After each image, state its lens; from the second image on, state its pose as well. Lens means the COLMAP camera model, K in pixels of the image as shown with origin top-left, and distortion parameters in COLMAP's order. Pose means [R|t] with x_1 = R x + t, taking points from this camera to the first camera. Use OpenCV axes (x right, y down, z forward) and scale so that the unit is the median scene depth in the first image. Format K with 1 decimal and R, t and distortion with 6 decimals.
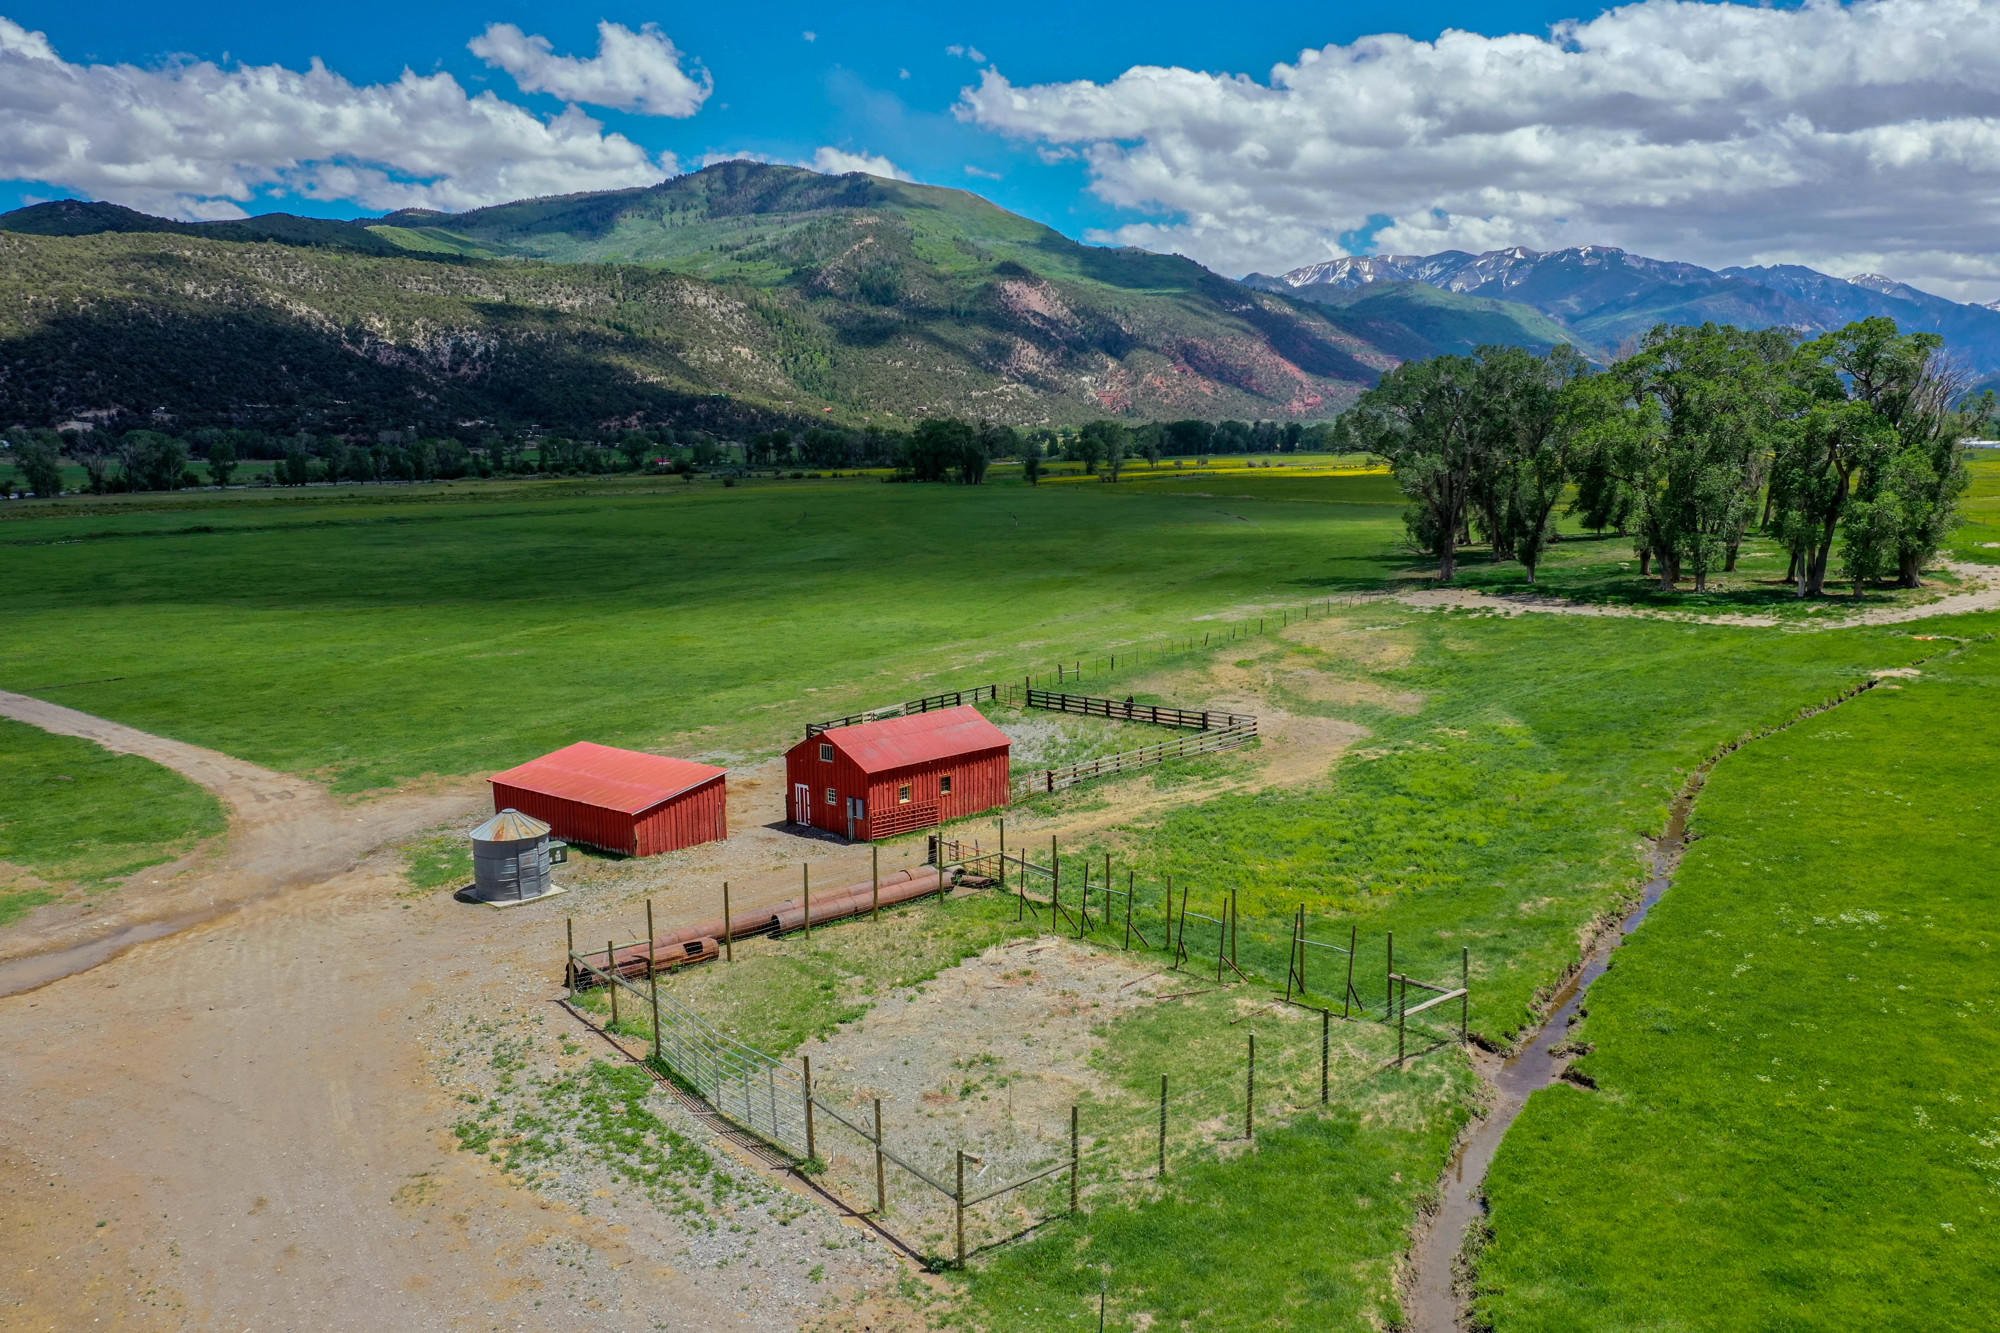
lens RADIAL K [[1531.6, 0, 998.0], [0, 1531.6, 673.3], [0, 0, 1]] dist [0.004536, -0.006814]
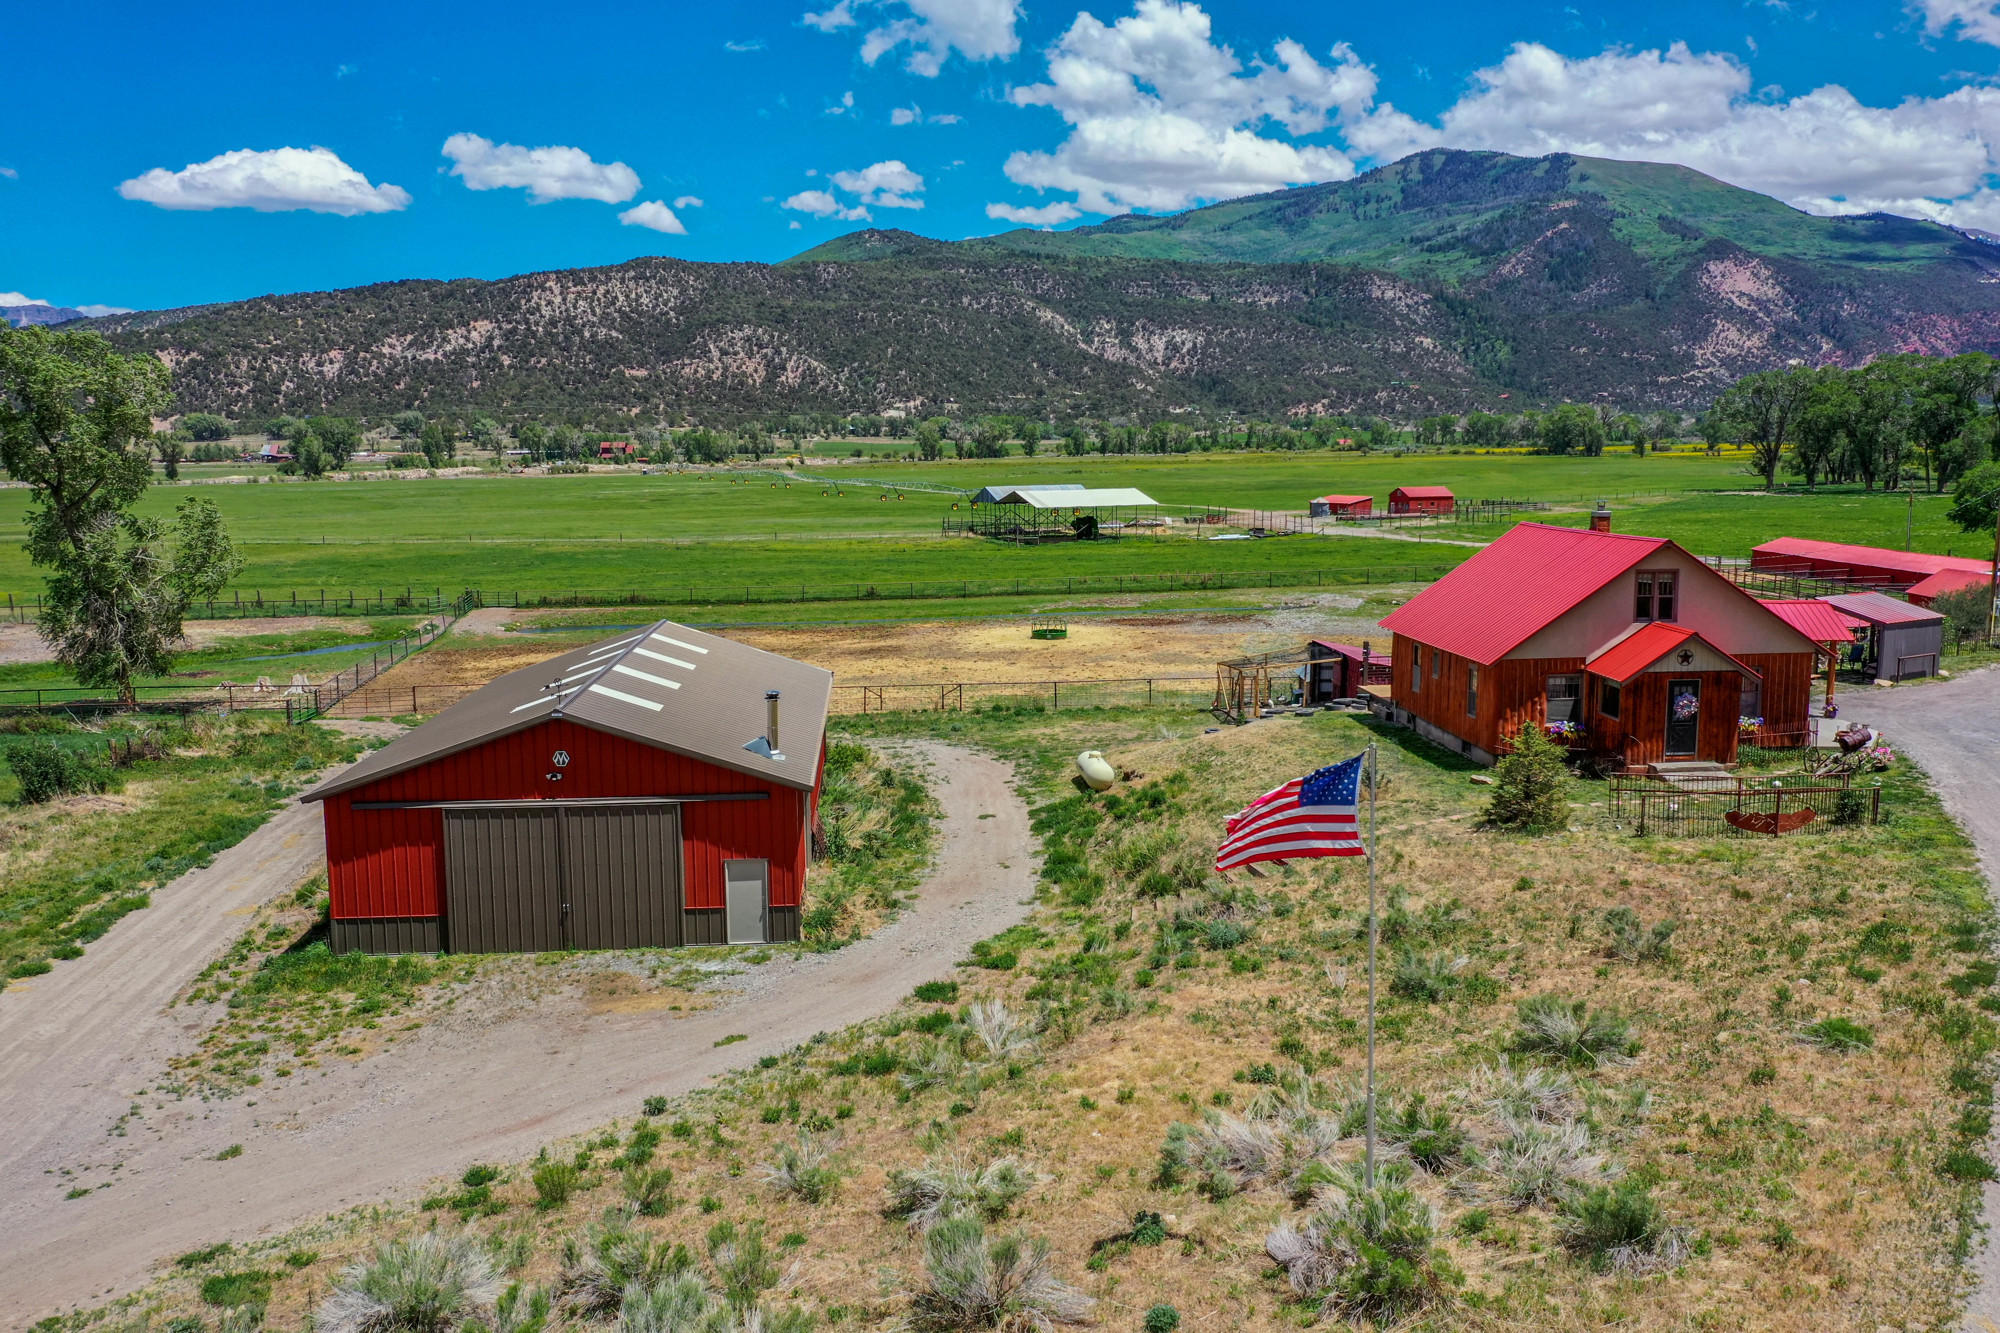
lens RADIAL K [[1539.4, 0, 991.9], [0, 1539.4, 698.1], [0, 0, 1]] dist [-0.051311, 0.068886]
pose [[0.907377, 0.072340, -0.414045, 0.020117], [-0.062472, 0.997348, 0.037345, 0.016560], [0.415649, -0.008020, 0.909490, -0.100140]]
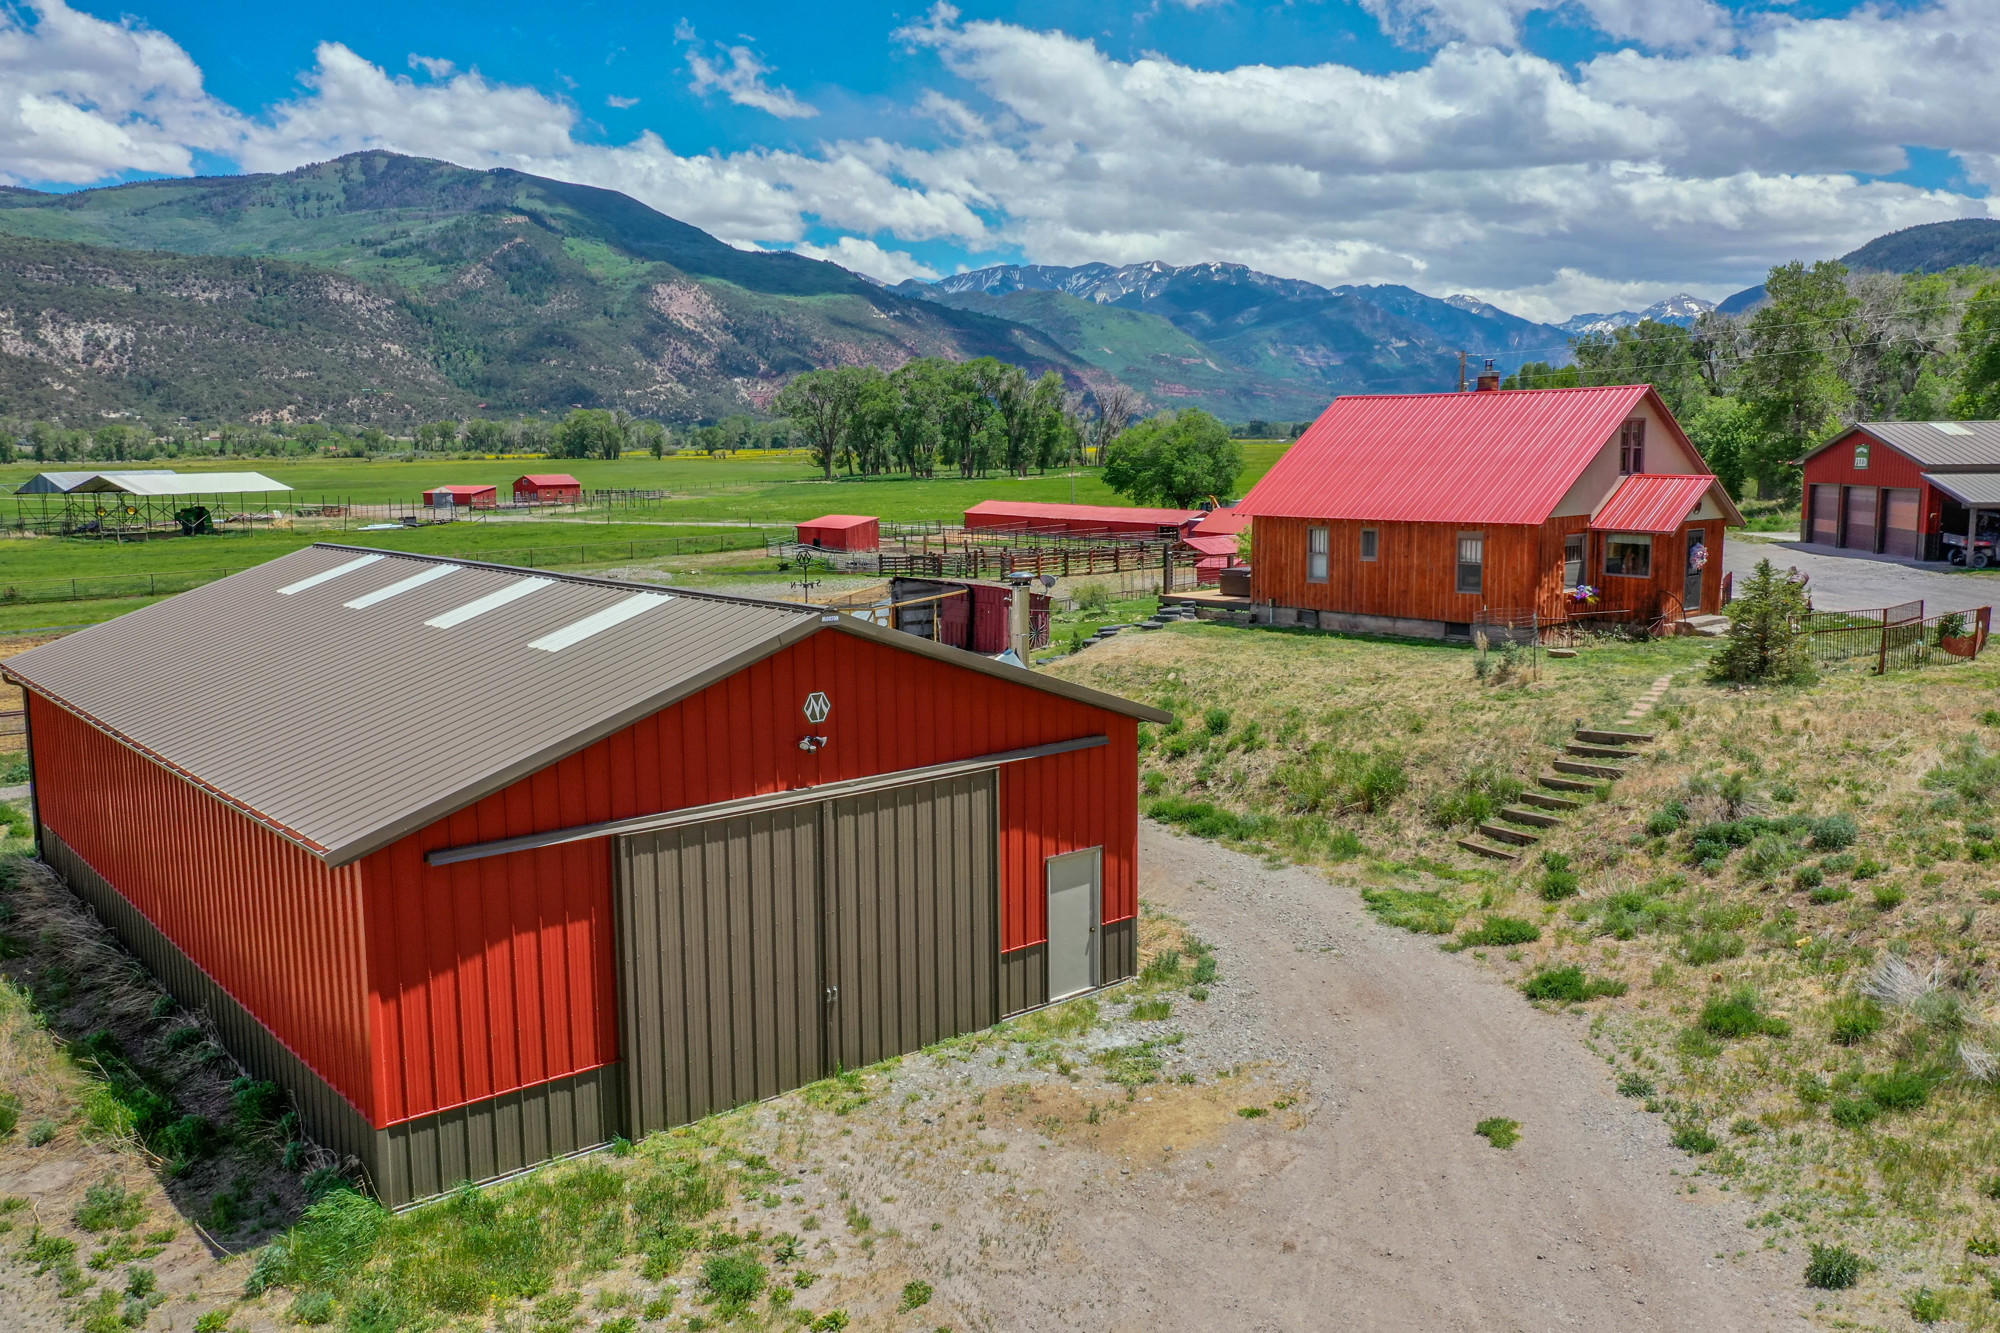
lens RADIAL K [[1531.6, 0, 998.0], [0, 1531.6, 673.3], [0, 0, 1]] dist [0.004536, -0.006814]
pose [[0.977190, -0.026777, 0.210671, 0.006999], [0.027026, 0.999633, 0.001699, 0.018094], [-0.210639, 0.004033, 0.977556, -0.095144]]
